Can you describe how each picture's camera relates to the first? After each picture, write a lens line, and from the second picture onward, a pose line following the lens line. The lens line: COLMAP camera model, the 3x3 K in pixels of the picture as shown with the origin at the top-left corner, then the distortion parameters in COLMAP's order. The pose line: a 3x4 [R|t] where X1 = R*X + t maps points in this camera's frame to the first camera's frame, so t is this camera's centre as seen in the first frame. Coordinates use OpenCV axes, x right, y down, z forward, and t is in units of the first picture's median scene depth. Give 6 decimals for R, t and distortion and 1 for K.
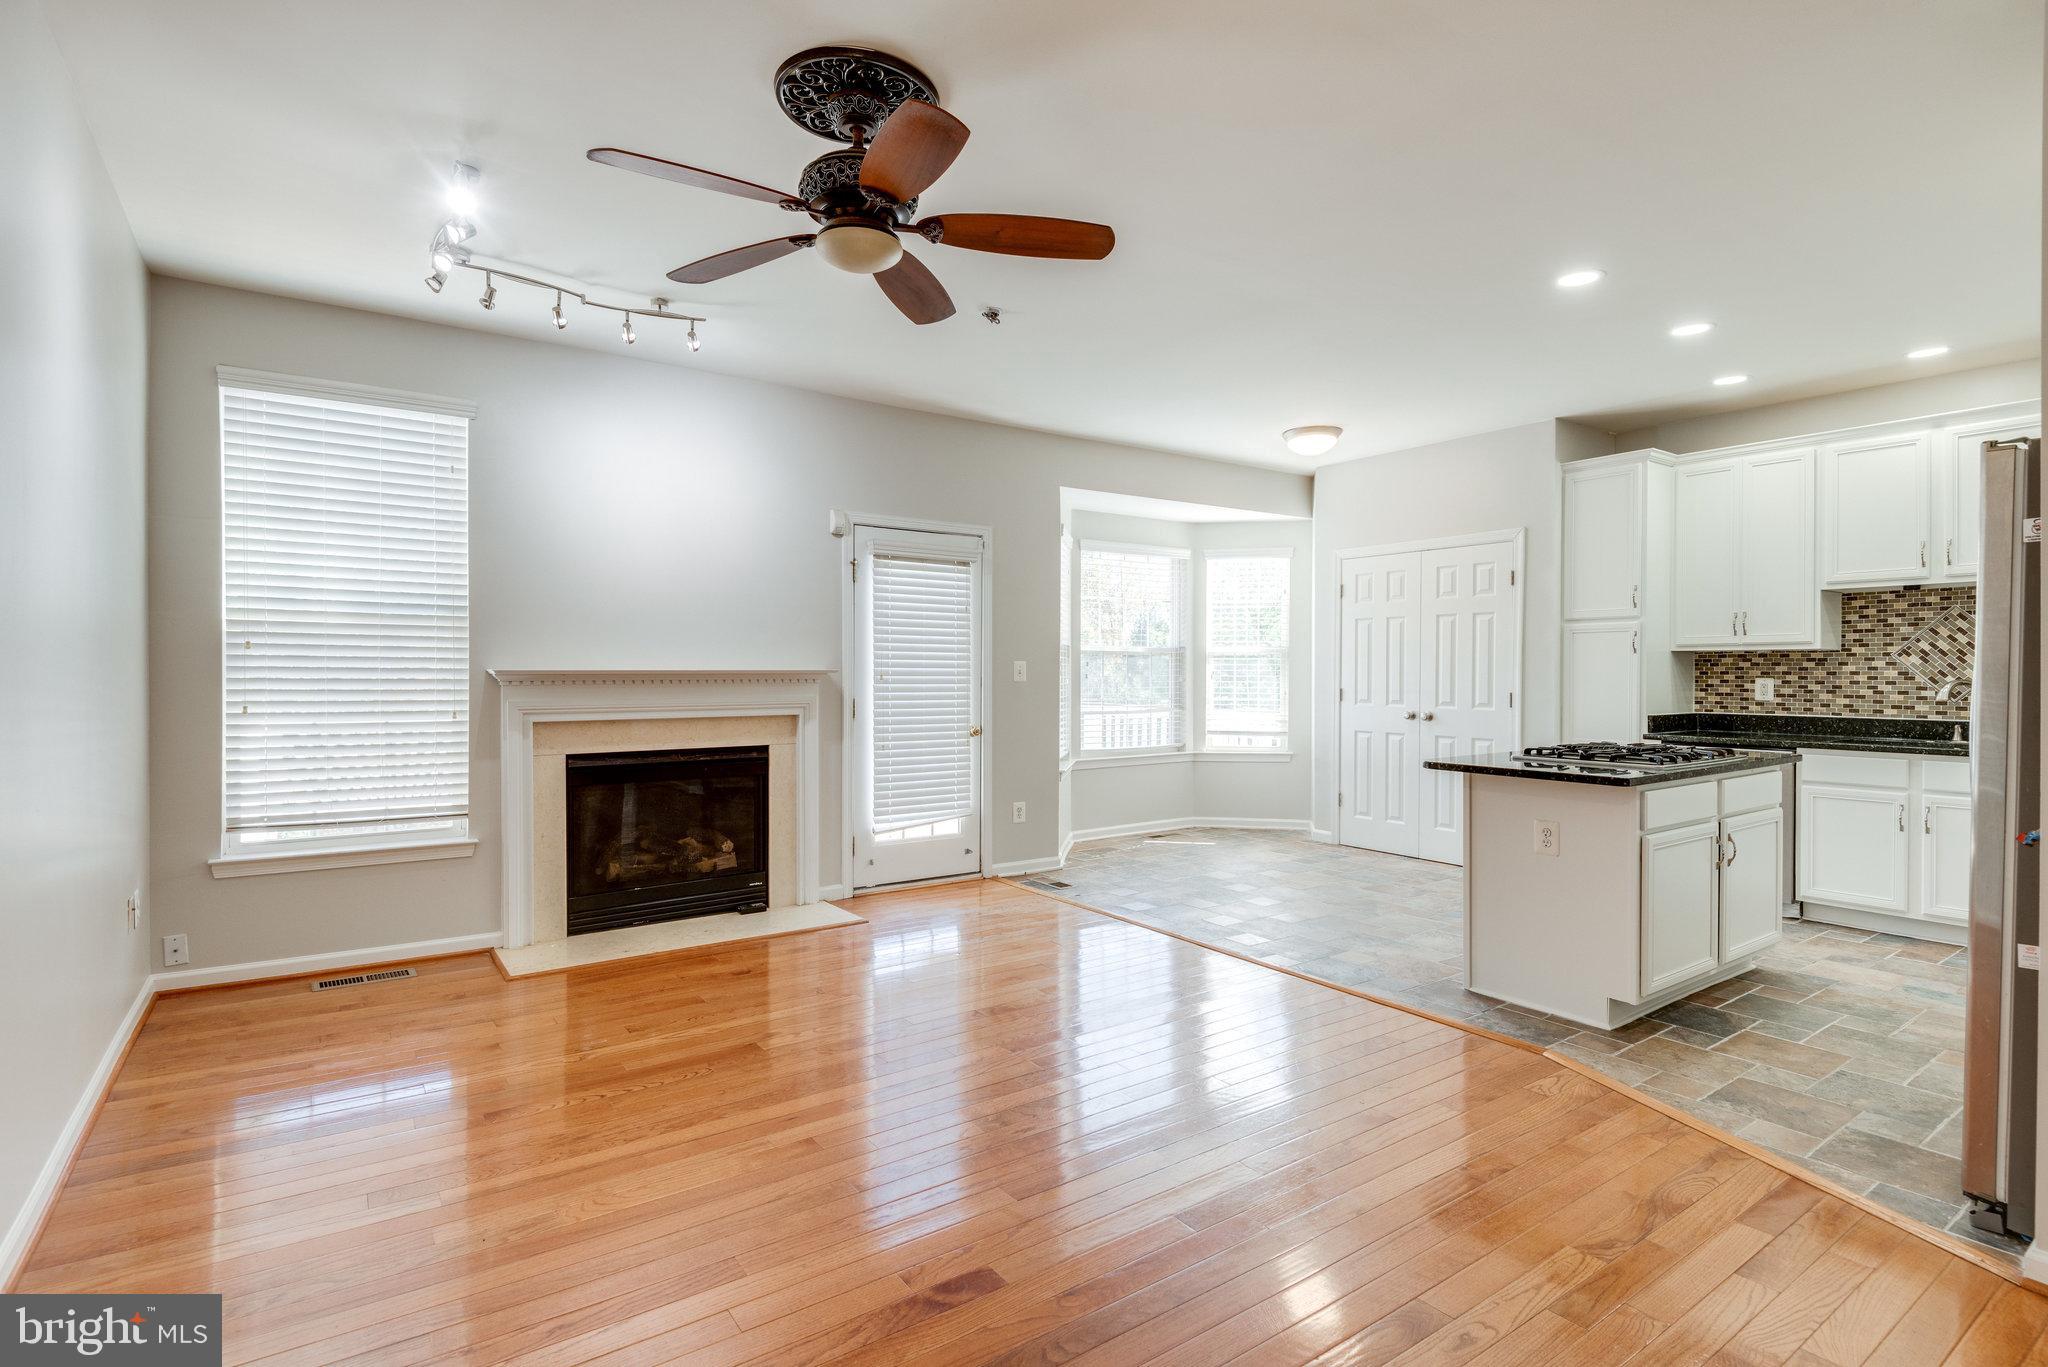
lens RADIAL K [[956.3, 0, 1042.5], [0, 956.3, 683.4], [0, 0, 1]] dist [-0.014119, -0.000661]
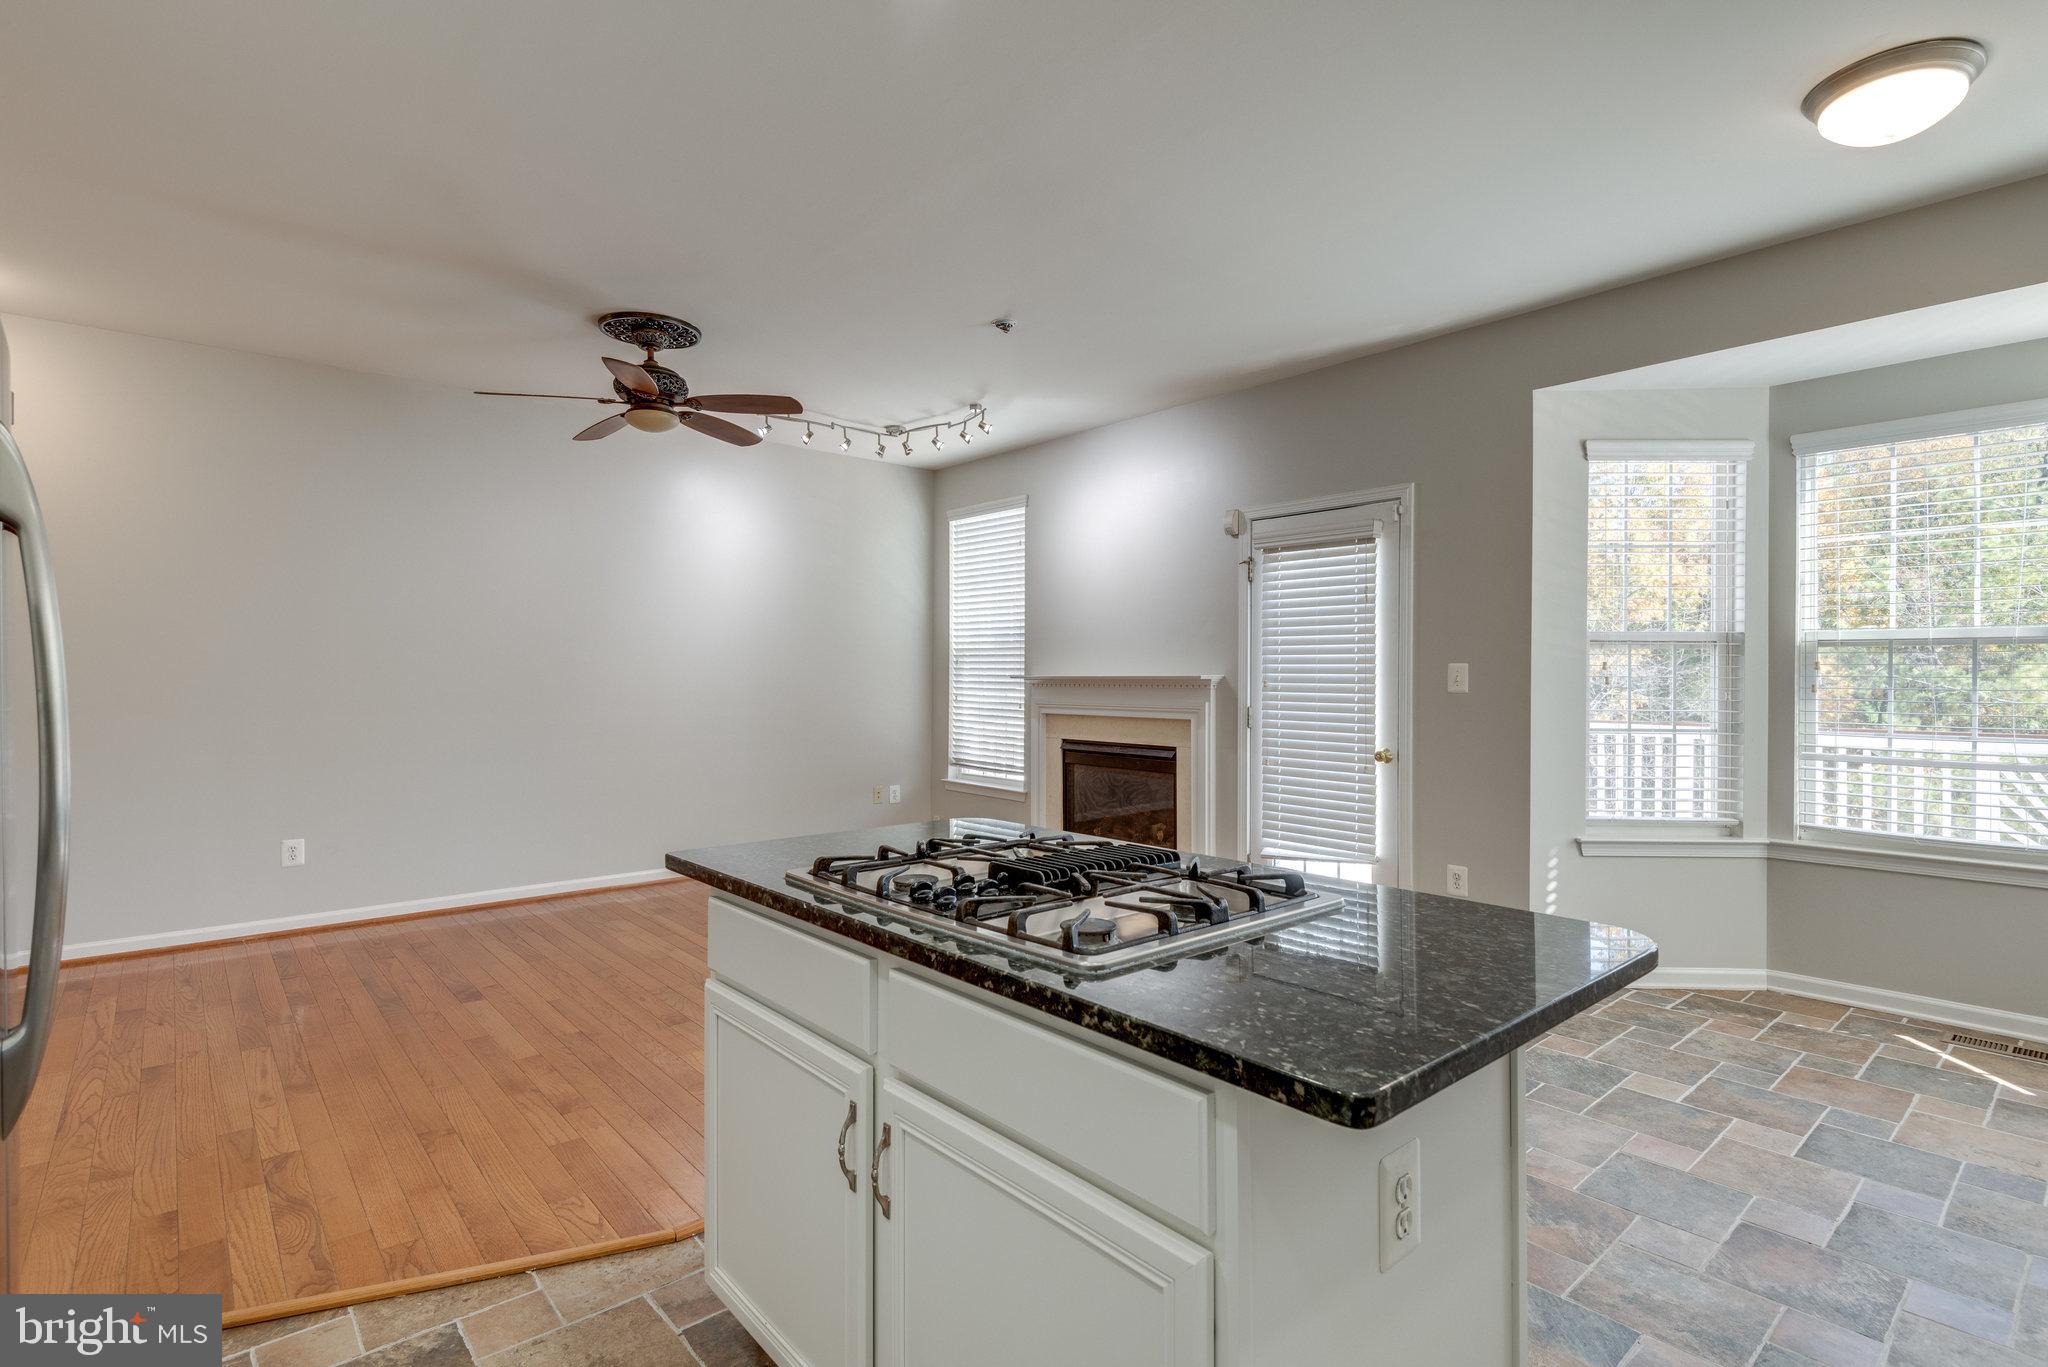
lens RADIAL K [[994.0, 0, 1031.2], [0, 994.0, 687.4], [0, 0, 1]] dist [0.002841, -0.001746]
pose [[0.101485, 0.009284, -0.994794, 0.793288], [-0.015682, 0.999847, 0.007731, -0.007243], [0.994714, 0.014816, 0.101615, 0.720807]]
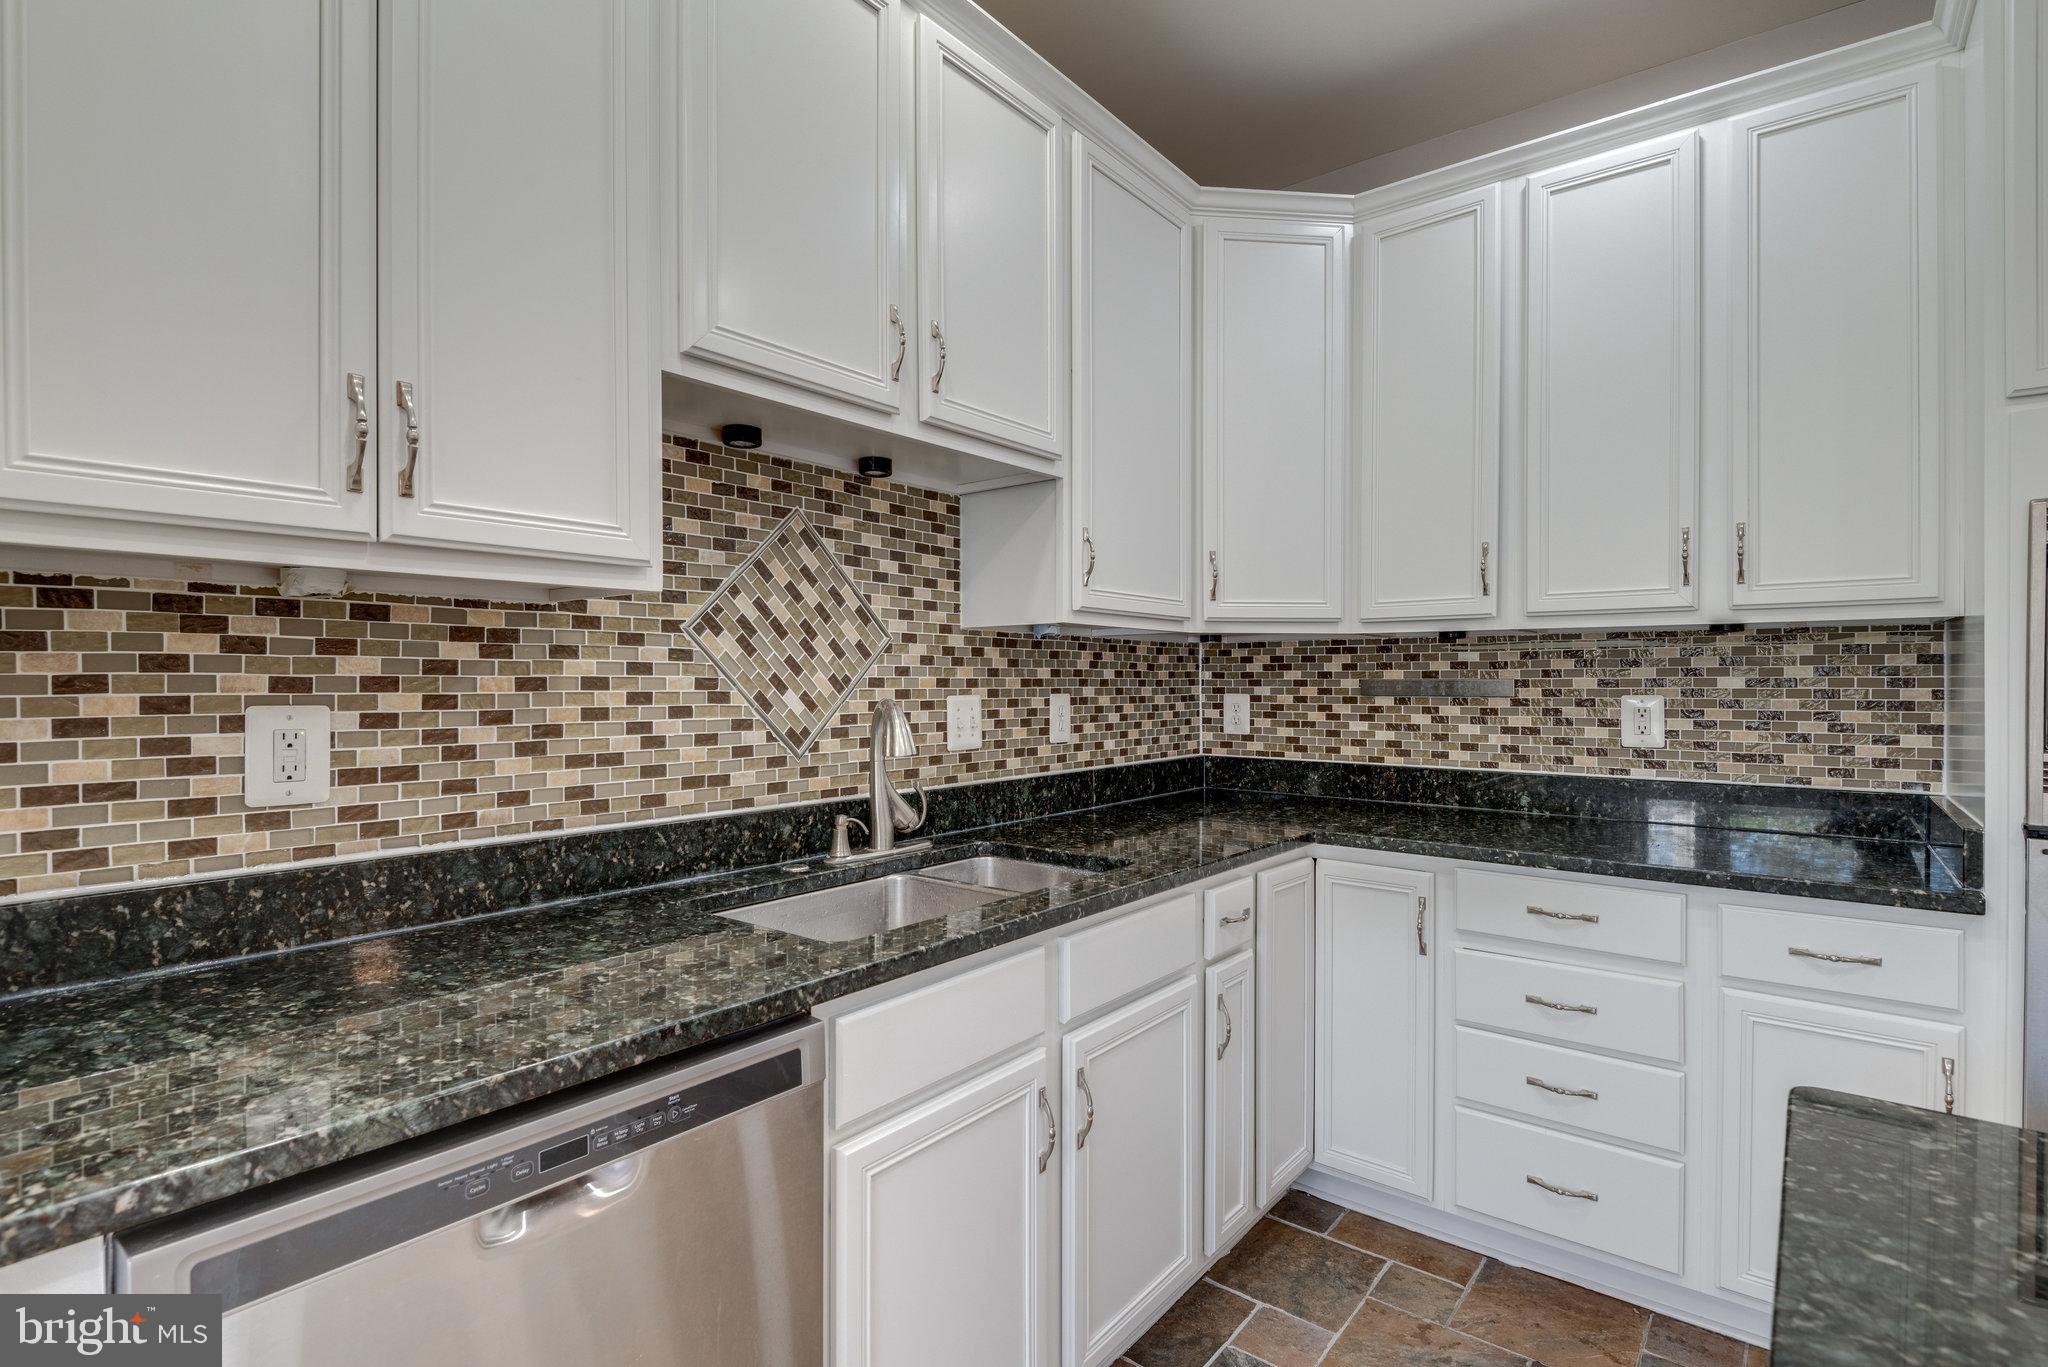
lens RADIAL K [[994.0, 0, 1038.0], [0, 994.0, 683.7], [0, 0, 1]] dist [0.002841, -0.001746]
pose [[-0.292910, -0.003986, 0.956132, 0.513219], [0.010030, 0.999923, 0.007241, -0.011562], [-0.956088, 0.011711, -0.292847, 0.961774]]
